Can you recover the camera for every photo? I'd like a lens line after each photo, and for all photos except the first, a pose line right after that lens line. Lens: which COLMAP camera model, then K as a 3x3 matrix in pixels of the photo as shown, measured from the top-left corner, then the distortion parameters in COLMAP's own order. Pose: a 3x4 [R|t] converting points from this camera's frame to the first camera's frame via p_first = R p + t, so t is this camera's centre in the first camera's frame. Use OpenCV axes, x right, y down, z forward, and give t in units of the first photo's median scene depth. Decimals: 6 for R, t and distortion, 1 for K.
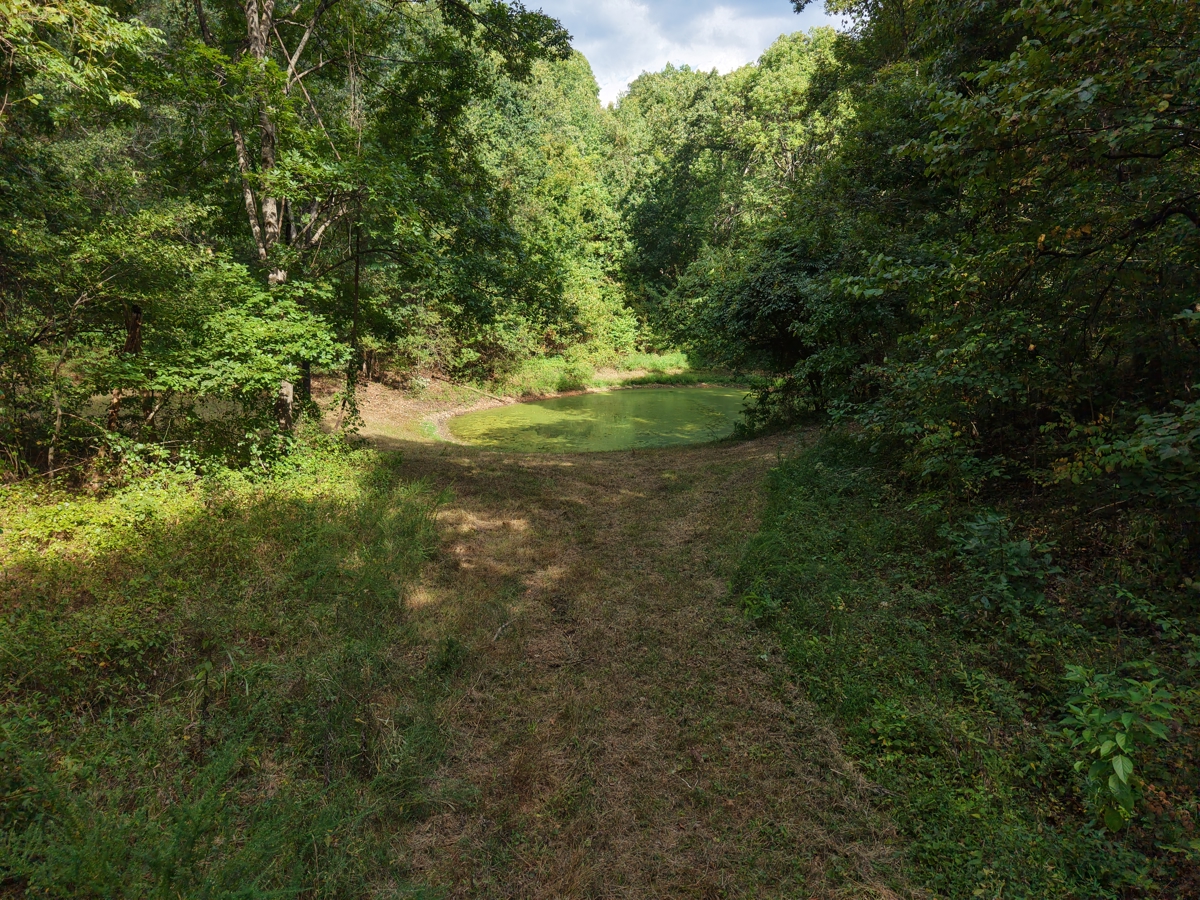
lens RADIAL K [[834.3, 0, 602.9], [0, 834.3, 452.5], [0, 0, 1]] dist [0.009195, -0.003045]
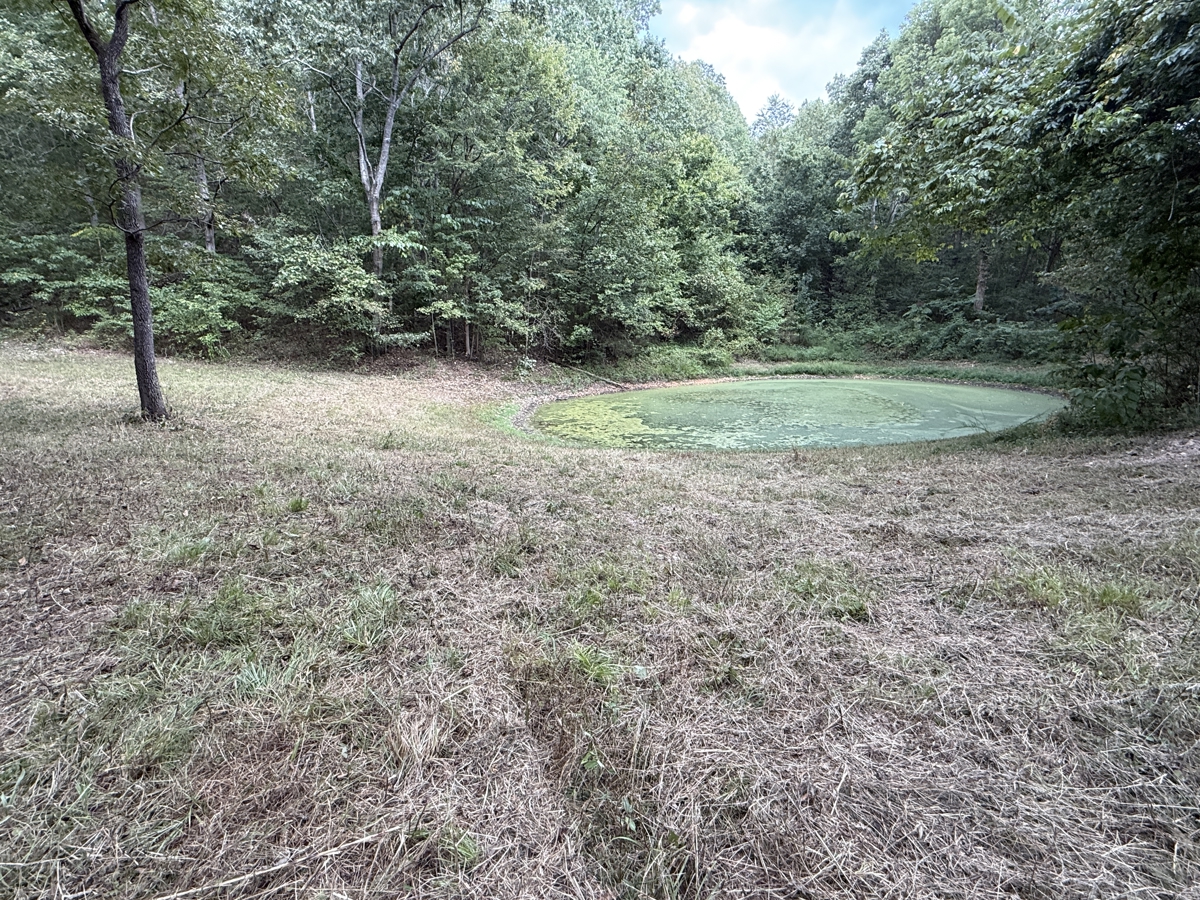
lens RADIAL K [[553.9, 0, 595.7], [0, 553.9, 448.6], [0, 0, 1]] dist [-0.004915, -0.000779]
pose [[0.965699, 0.037106, -0.256999, 0.005423], [-0.035201, 0.999308, 0.012010, -0.004218], [0.257267, -0.002551, 0.966337, 0.475062]]
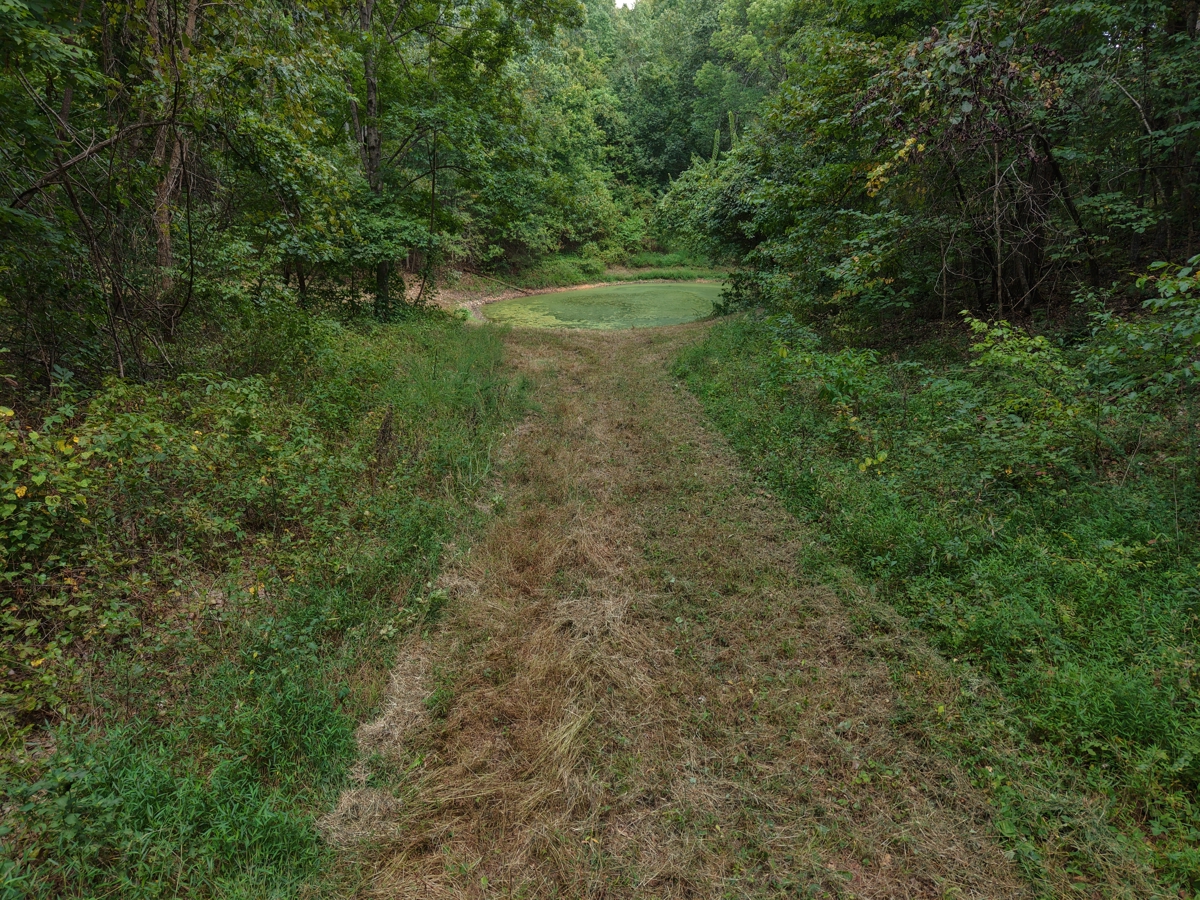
lens RADIAL K [[834.3, 0, 600.7], [0, 834.3, 455.8], [0, 0, 1]] dist [0.009195, -0.003045]
pose [[0.999792, 0.009862, -0.017840, 0.007755], [-0.007718, 0.993162, 0.116488, 0.029436], [0.018867, -0.116326, 0.993032, -0.174970]]
